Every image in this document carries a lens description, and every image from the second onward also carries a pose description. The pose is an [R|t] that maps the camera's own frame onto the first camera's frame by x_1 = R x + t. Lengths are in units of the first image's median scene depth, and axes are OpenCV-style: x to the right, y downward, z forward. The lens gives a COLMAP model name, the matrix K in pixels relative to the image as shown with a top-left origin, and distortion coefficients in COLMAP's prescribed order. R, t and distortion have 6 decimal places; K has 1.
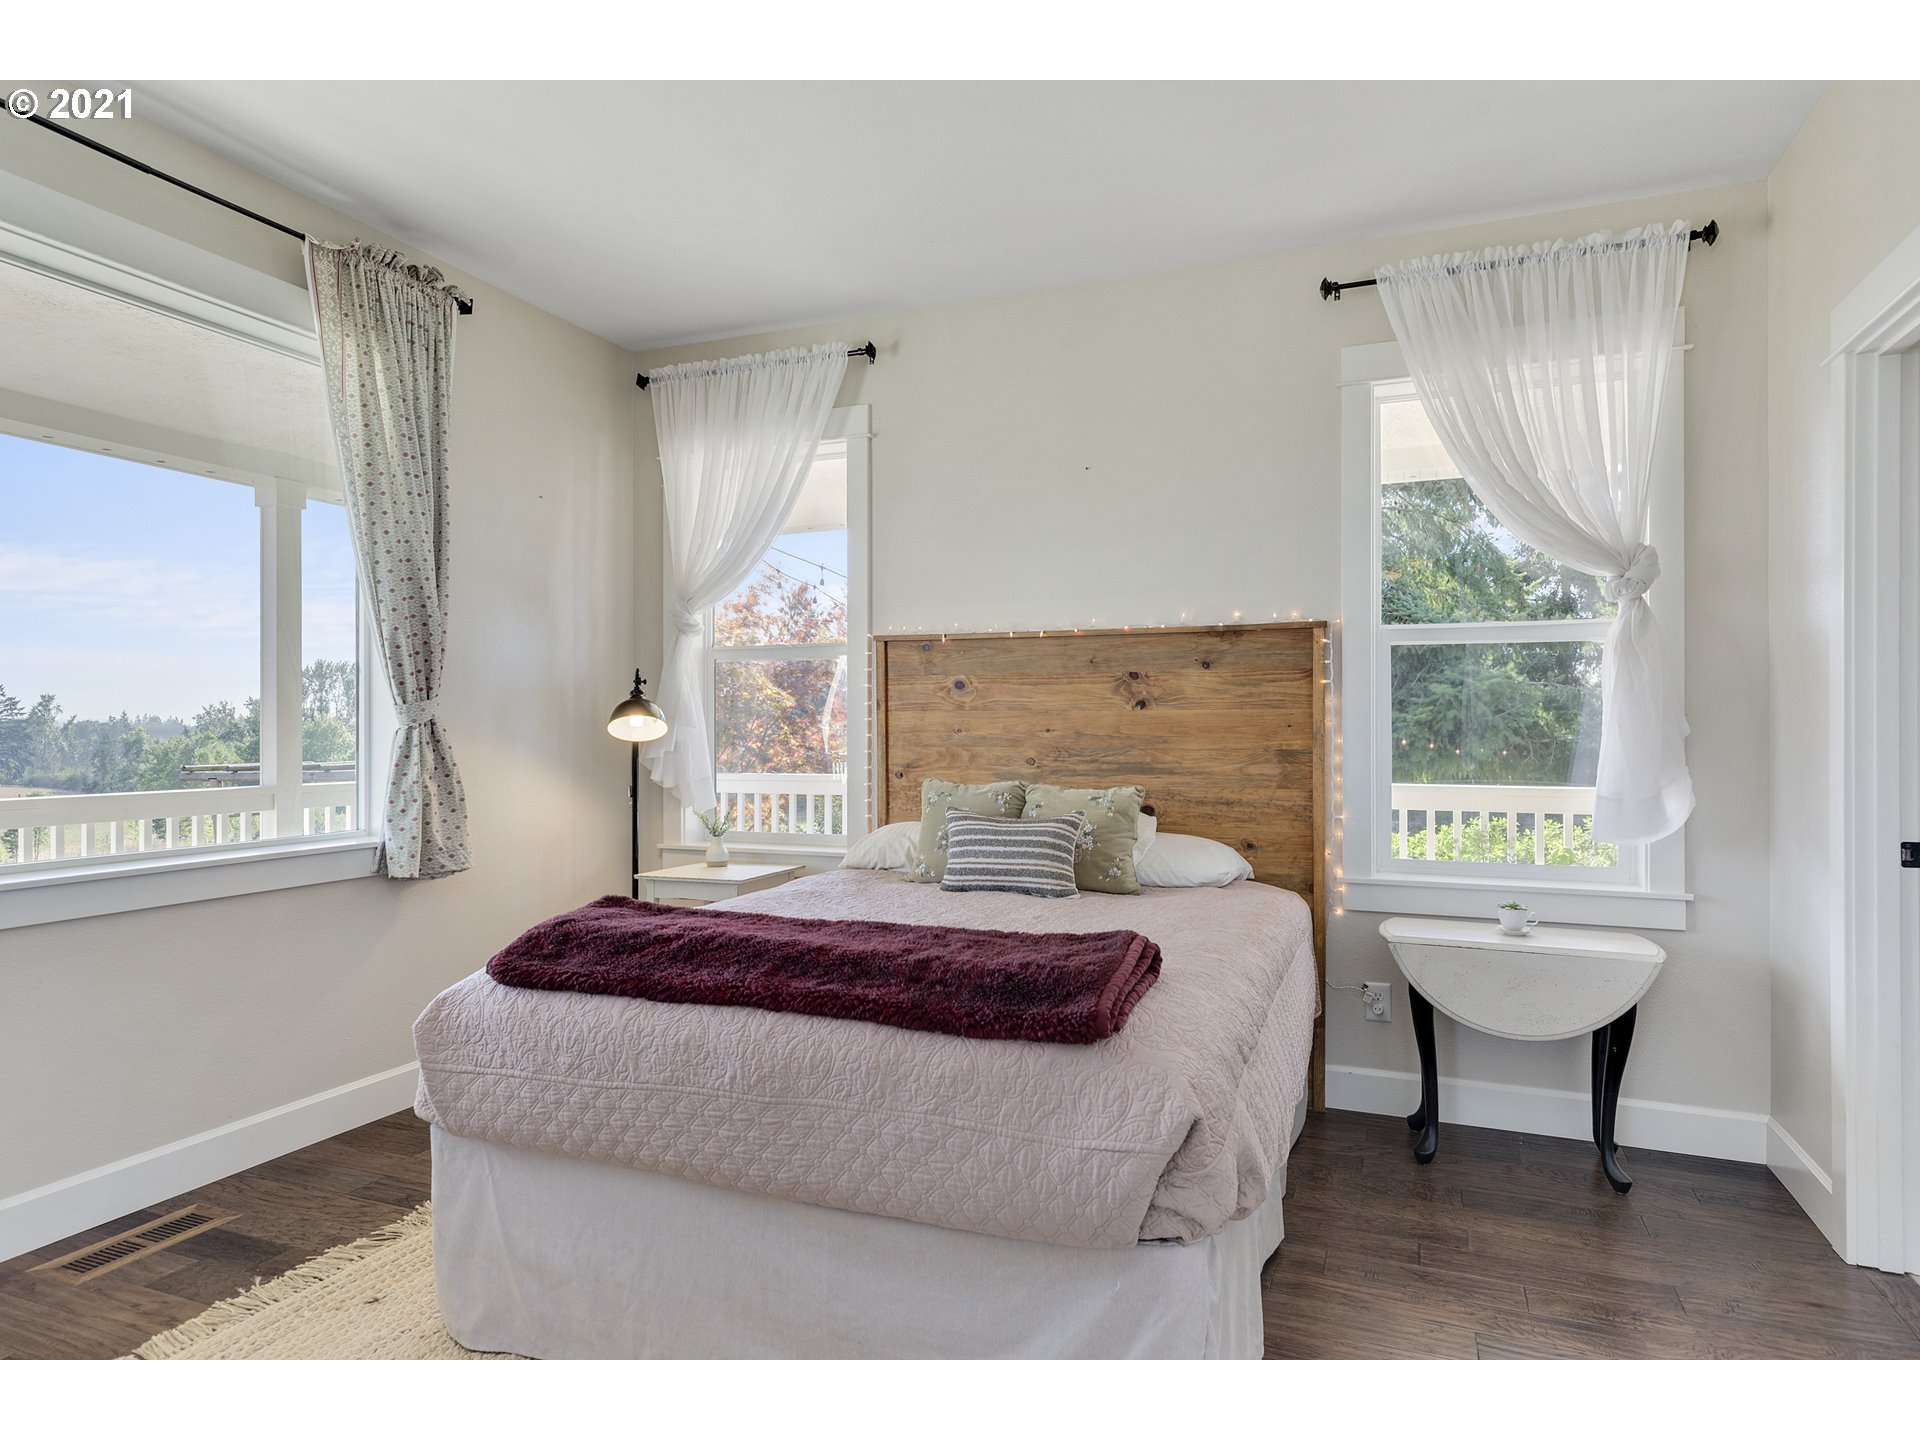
lens RADIAL K [[1015.9, 0, 958.3], [0, 1015.9, 722.8], [0, 0, 1]] dist [0.003829, 0.000386]
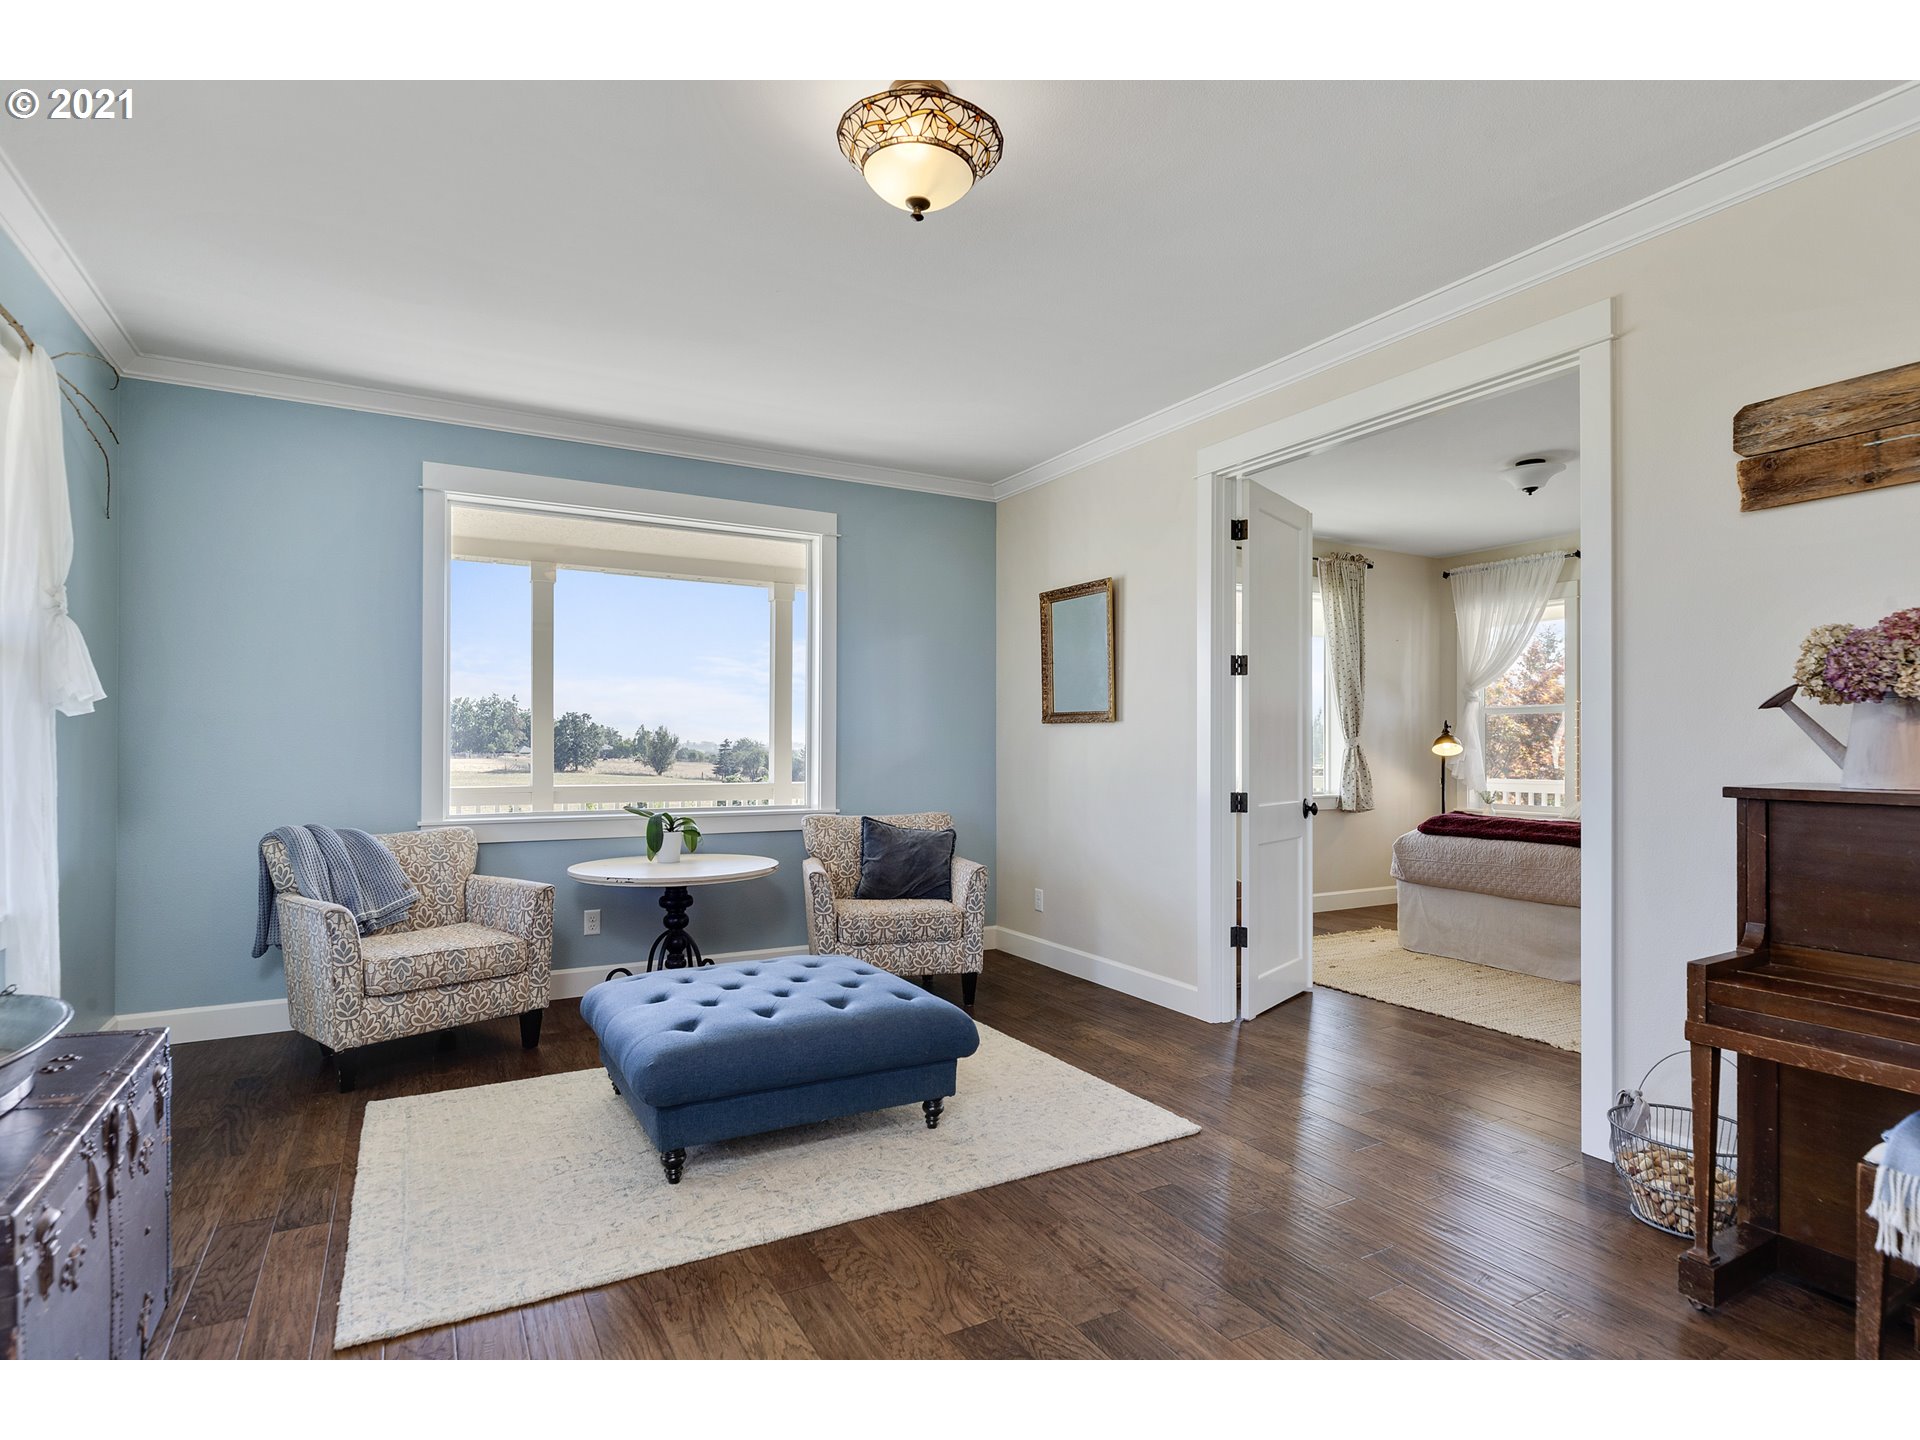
lens RADIAL K [[1015.9, 0, 948.9], [0, 1015.9, 740.0], [0, 0, 1]] dist [0.003829, 0.000386]
pose [[0.779267, 0.000682, -0.626691, 0.188485], [-0.002648, 0.999994, -0.002205, -0.005908], [0.626686, 0.003378, 0.779265, -1.222837]]
